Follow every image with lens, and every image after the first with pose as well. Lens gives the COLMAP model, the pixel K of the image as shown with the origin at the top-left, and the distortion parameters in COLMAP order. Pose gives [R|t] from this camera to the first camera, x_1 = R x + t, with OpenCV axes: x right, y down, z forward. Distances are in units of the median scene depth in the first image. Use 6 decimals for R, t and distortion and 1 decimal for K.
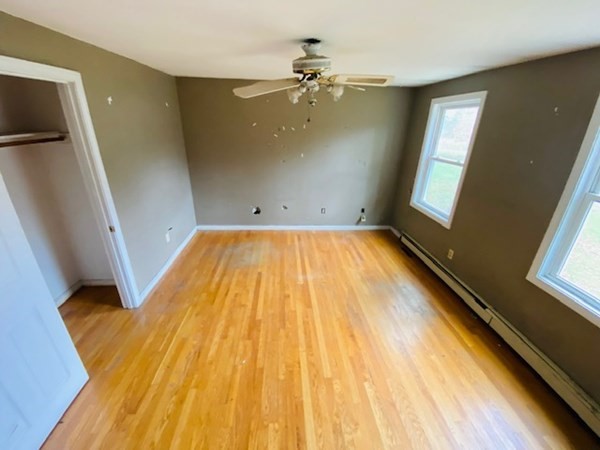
lens RADIAL K [[242.2, 0, 299.5], [0, 242.2, 226.5], [0, 0, 1]] dist [0.035368, -0.030634]
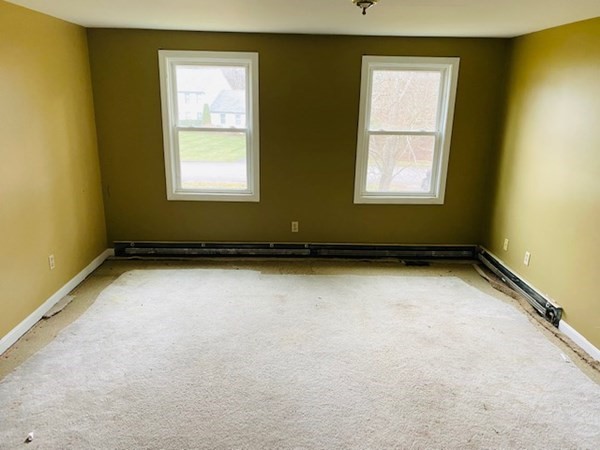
lens RADIAL K [[460.5, 0, 299.0], [0, 460.5, 226.5], [0, 0, 1]] dist [0.005439, 0.001075]
pose [[0.044359, -0.304652, 0.951430, -0.900380], [0.366412, 0.890959, 0.268205, -0.272571], [-0.929395, 0.336718, 0.151150, 0.588529]]
